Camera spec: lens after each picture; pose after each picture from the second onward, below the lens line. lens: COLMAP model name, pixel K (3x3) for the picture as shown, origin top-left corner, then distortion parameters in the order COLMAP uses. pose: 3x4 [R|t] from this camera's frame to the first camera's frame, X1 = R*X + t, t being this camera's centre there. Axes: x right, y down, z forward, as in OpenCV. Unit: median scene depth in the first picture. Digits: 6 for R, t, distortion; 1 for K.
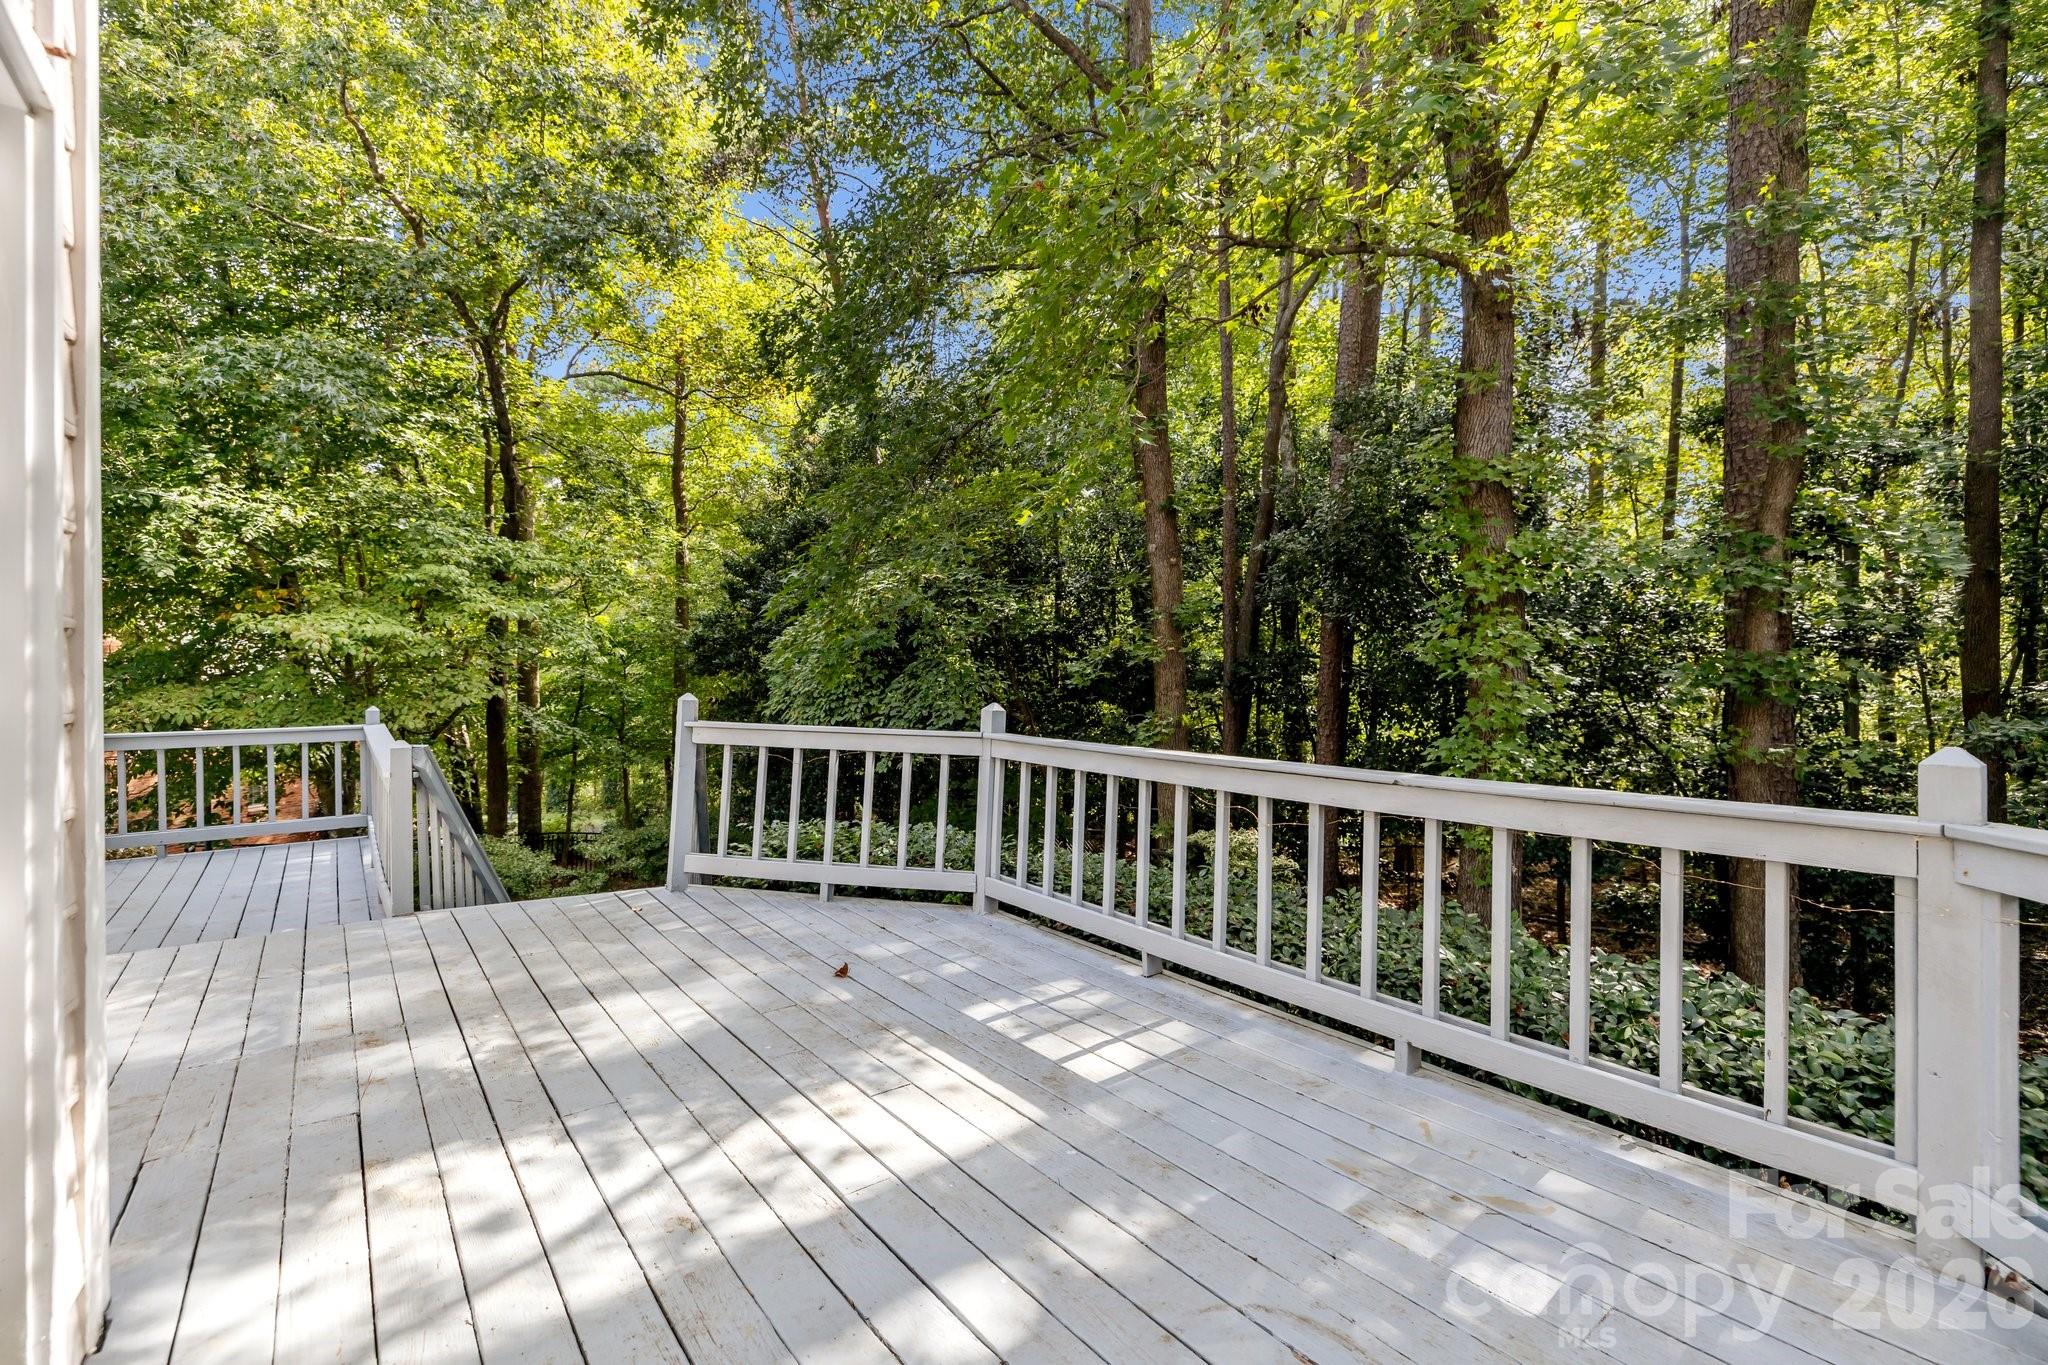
lens RADIAL K [[861.3, 0, 1025.0], [0, 861.3, 698.9], [0, 0, 1]] dist [0.000551, -0.000114]
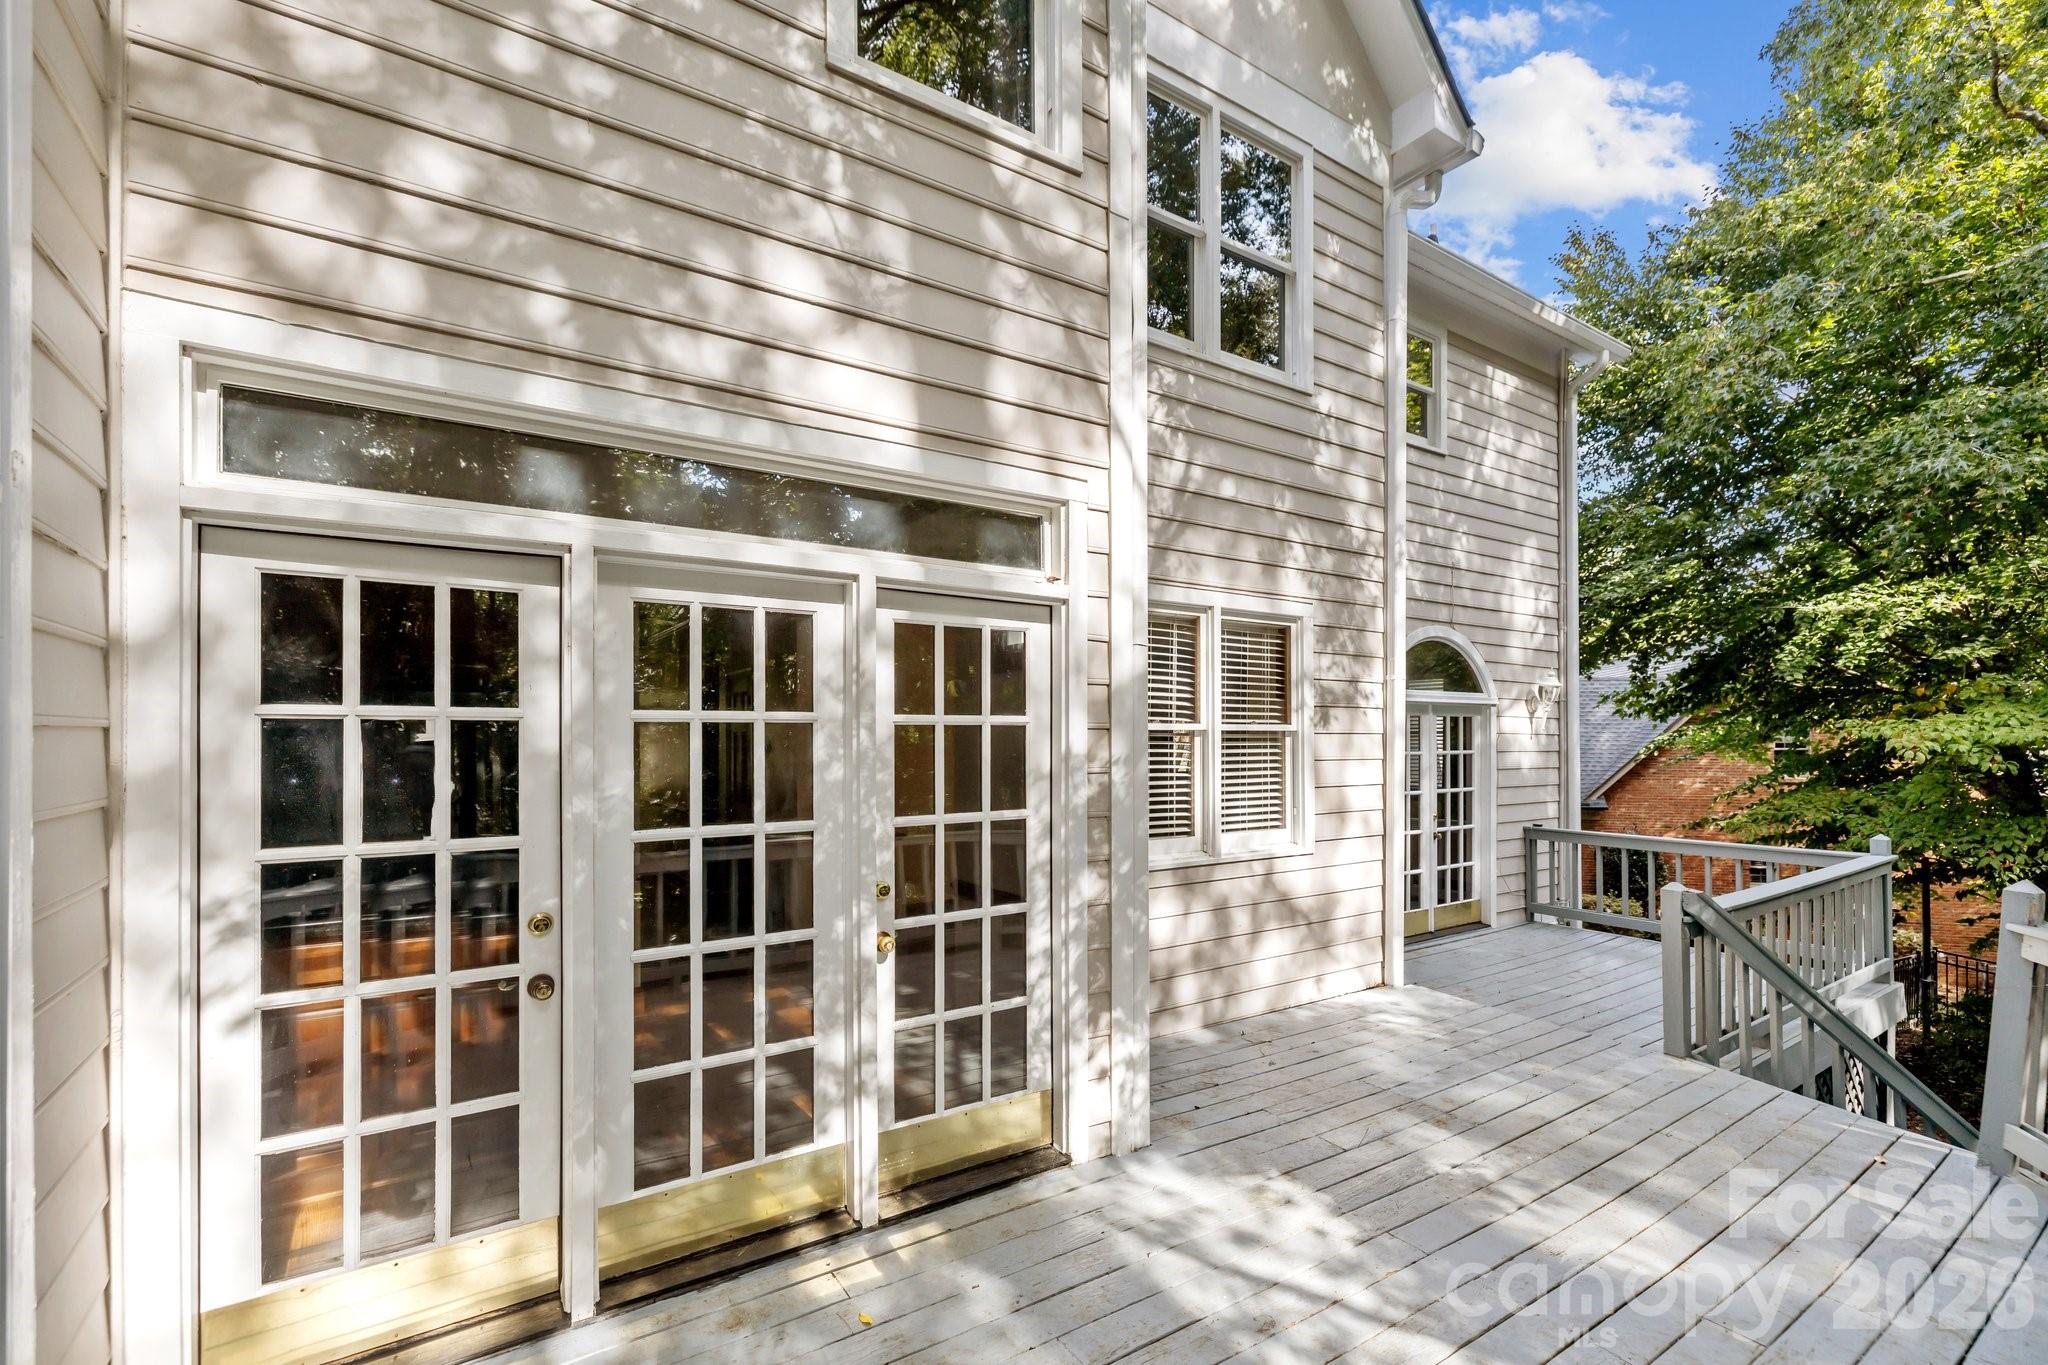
lens RADIAL K [[897.0, 0, 1005.0], [0, 897.0, 726.0], [0, 0, 1]] dist [0.002087, 0.000388]
pose [[-0.103740, -0.012328, -0.994528, 0.609968], [-0.040512, 0.999146, -0.008159, -0.139781], [0.993779, 0.039444, -0.104150, 0.486261]]
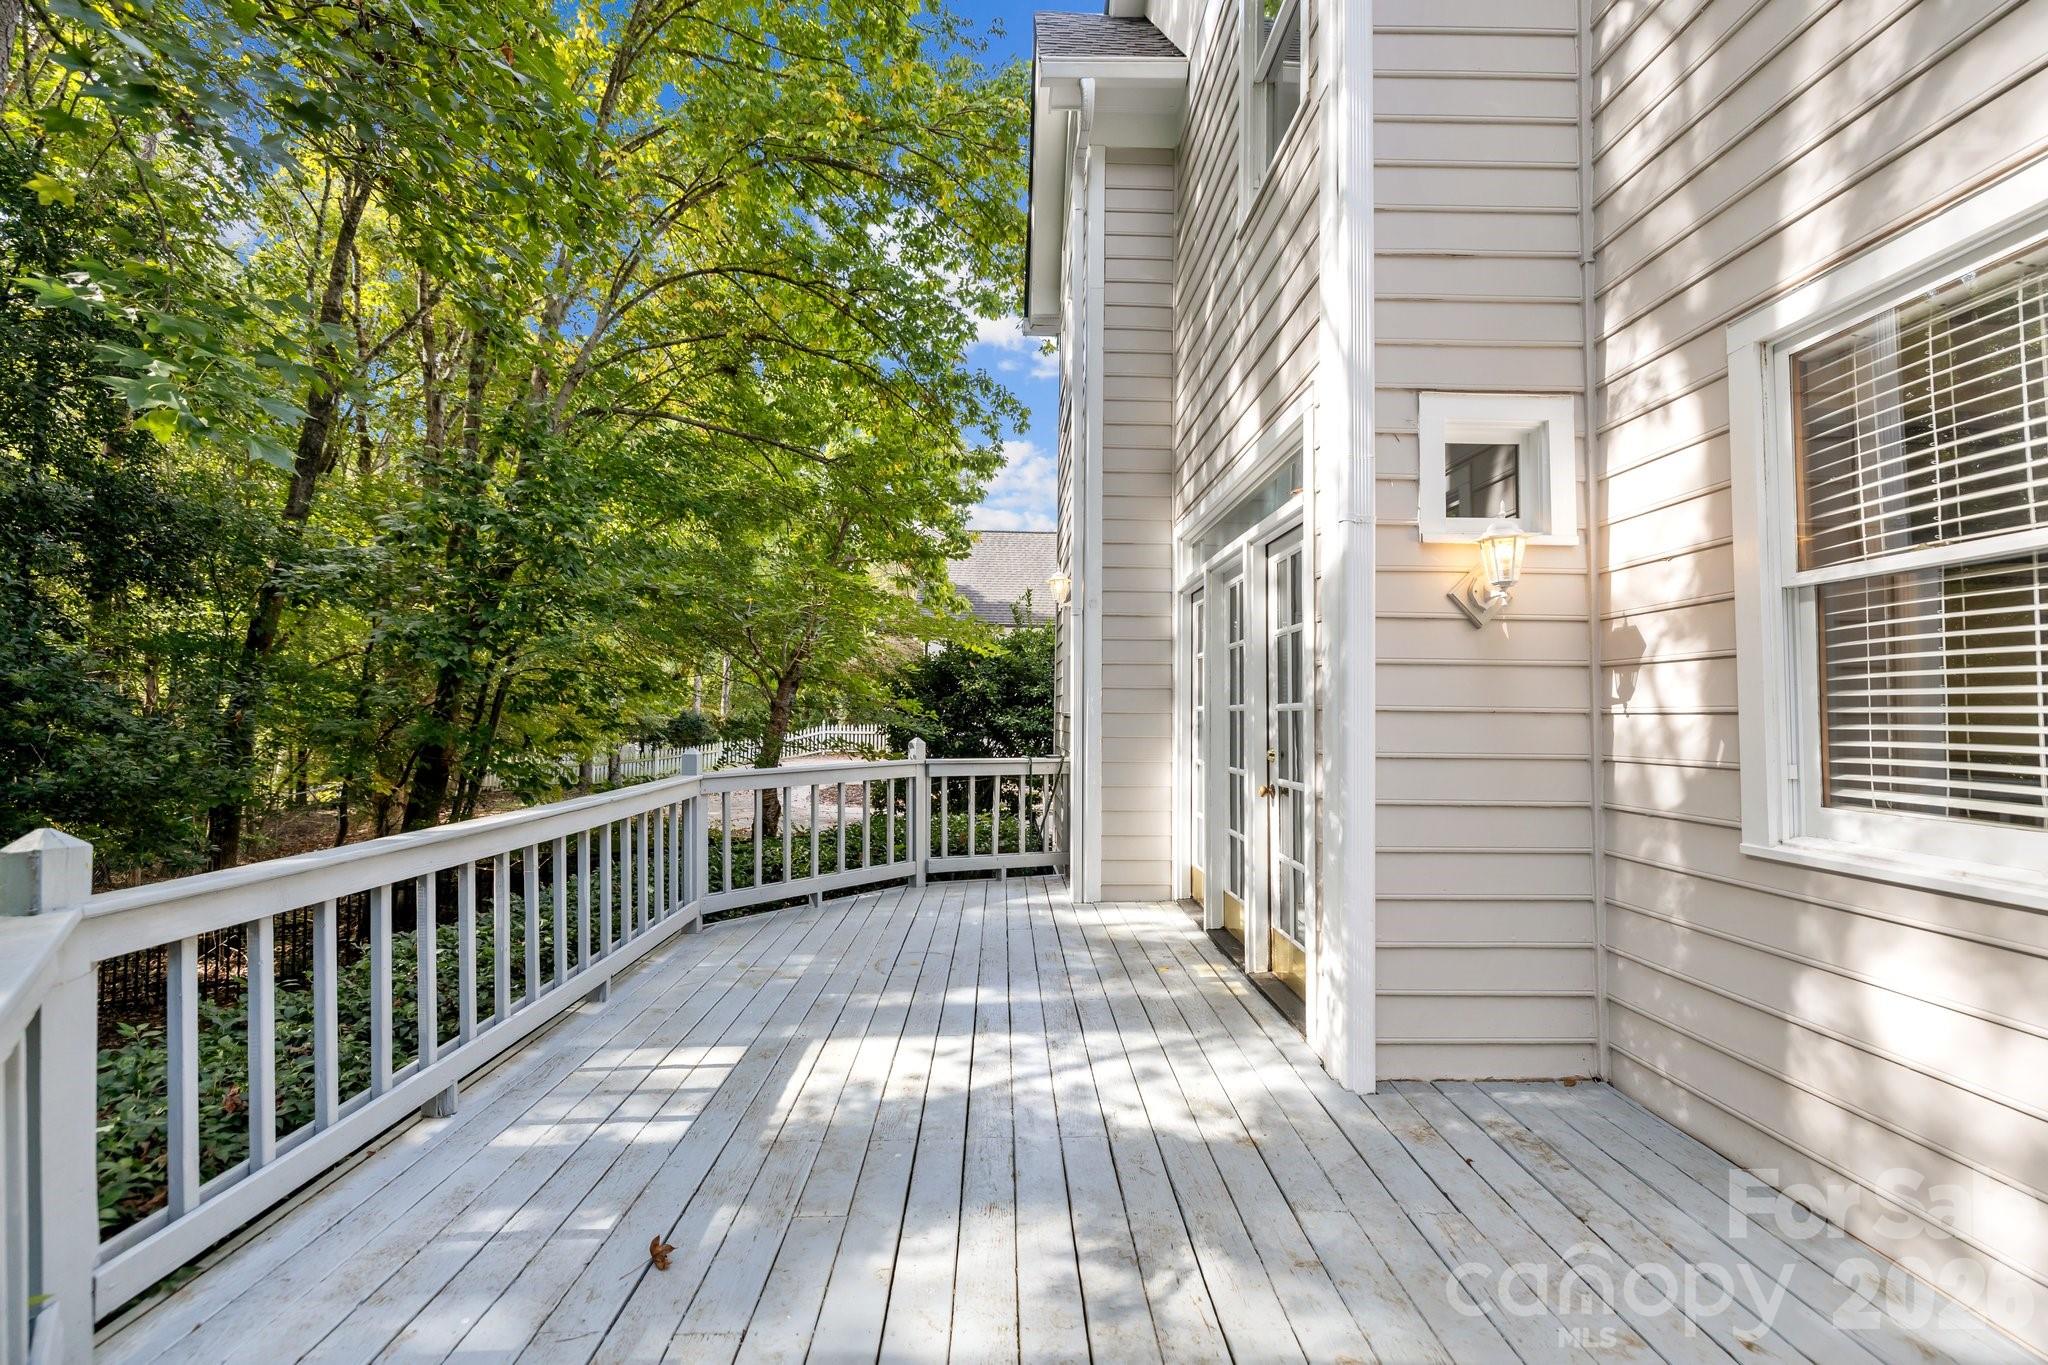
lens RADIAL K [[861.3, 0, 1025.0], [0, 861.3, 698.9], [0, 0, 1]] dist [0.000551, -0.000114]
pose [[-0.794603, 0.007900, 0.607078, -0.937060], [0.019167, 0.999743, 0.012077, -0.073098], [-0.606827, 0.021233, -0.794551, 1.598863]]
